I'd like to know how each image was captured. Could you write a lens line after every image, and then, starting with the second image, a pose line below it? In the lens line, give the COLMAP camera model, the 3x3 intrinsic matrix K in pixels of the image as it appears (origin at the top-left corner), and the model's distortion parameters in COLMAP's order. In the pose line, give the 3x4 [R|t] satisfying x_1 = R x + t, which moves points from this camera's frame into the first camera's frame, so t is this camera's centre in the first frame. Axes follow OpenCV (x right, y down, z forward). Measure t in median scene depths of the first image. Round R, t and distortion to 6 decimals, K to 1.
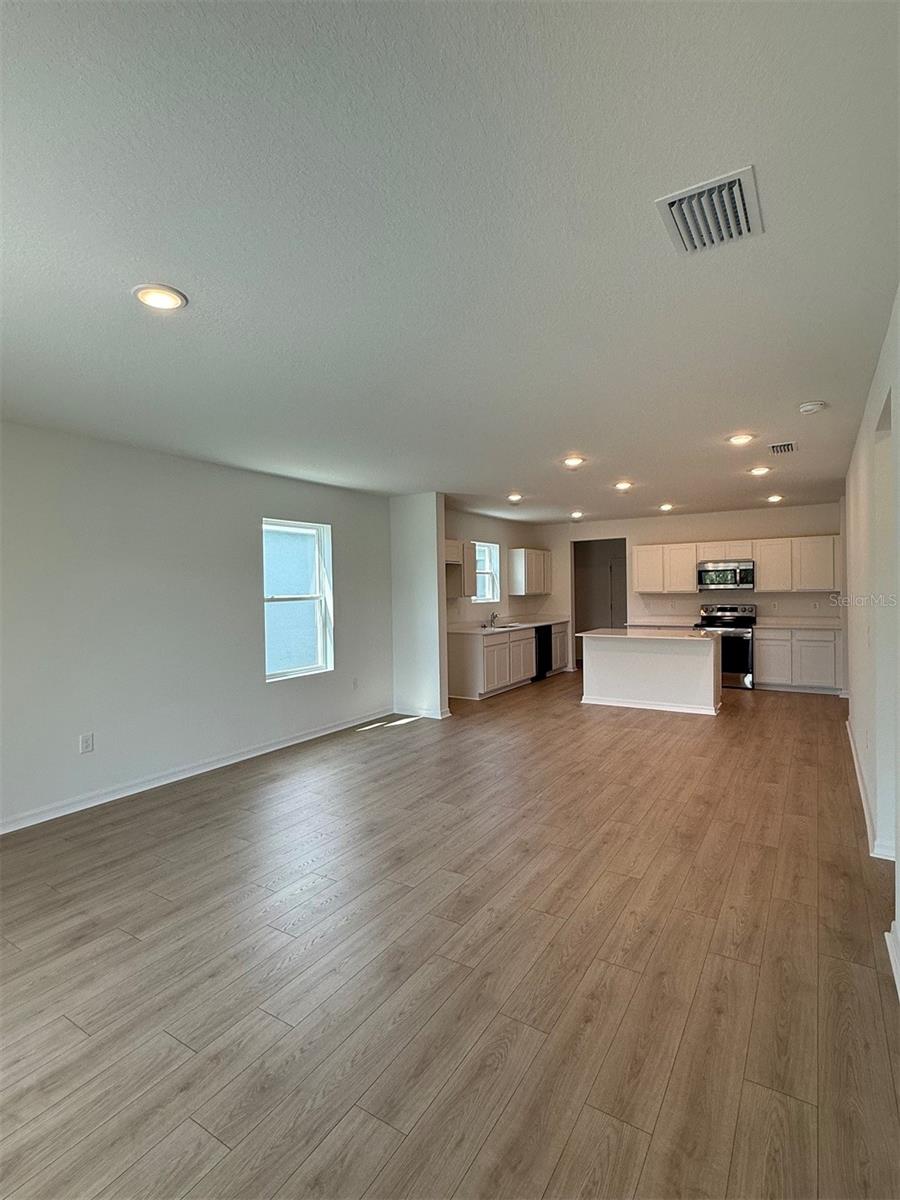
lens RADIAL K [[585.2, 0, 445.6], [0, 585.2, 595.4], [0, 0, 1]] dist [-0.003956, -0.000264]
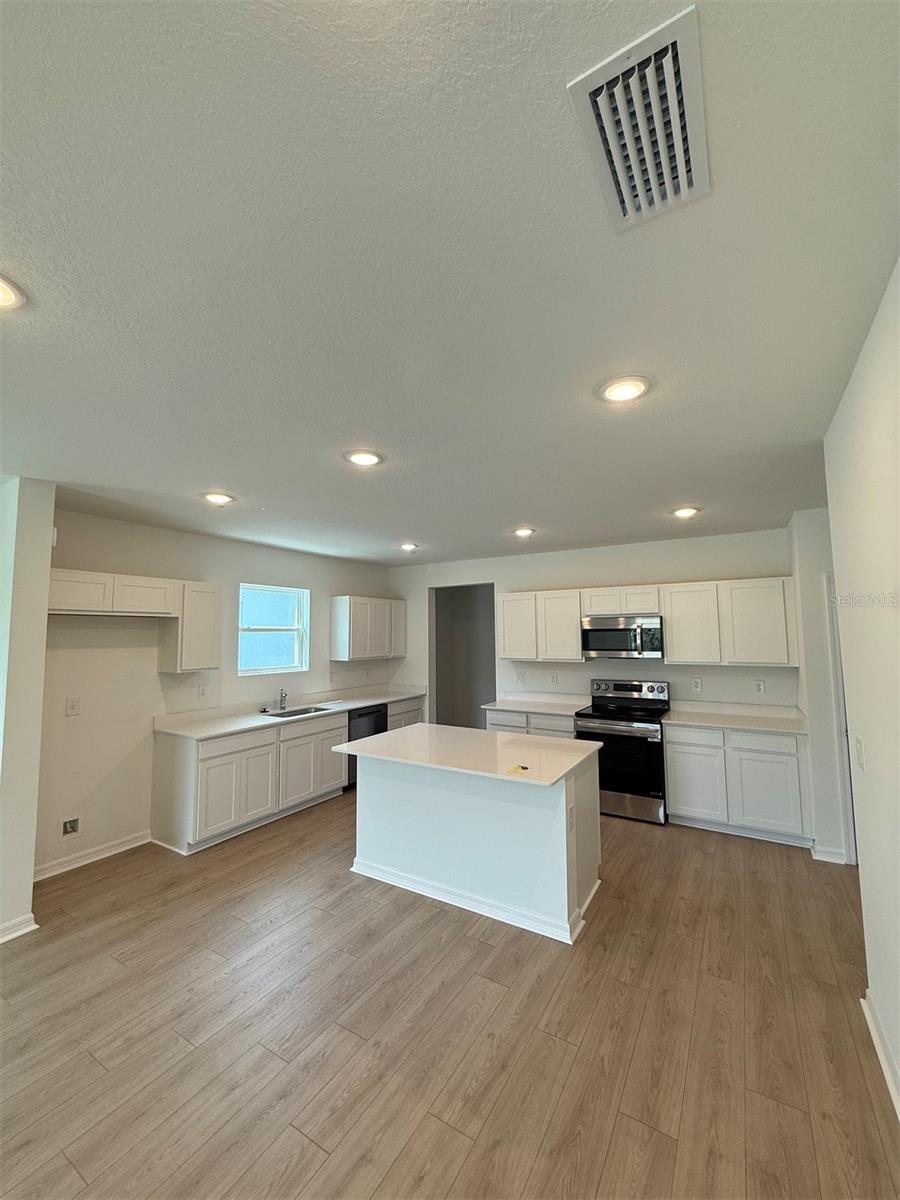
lens RADIAL K [[480.8, 0, 454.1], [0, 480.8, 599.1], [0, 0, 1]] dist [0.020491, 0.000257]
pose [[0.999747, 0.010319, 0.019965, 0.281526], [-0.008551, 0.996200, -0.086674, -0.029065], [-0.020784, 0.086482, 0.996037, 0.460691]]
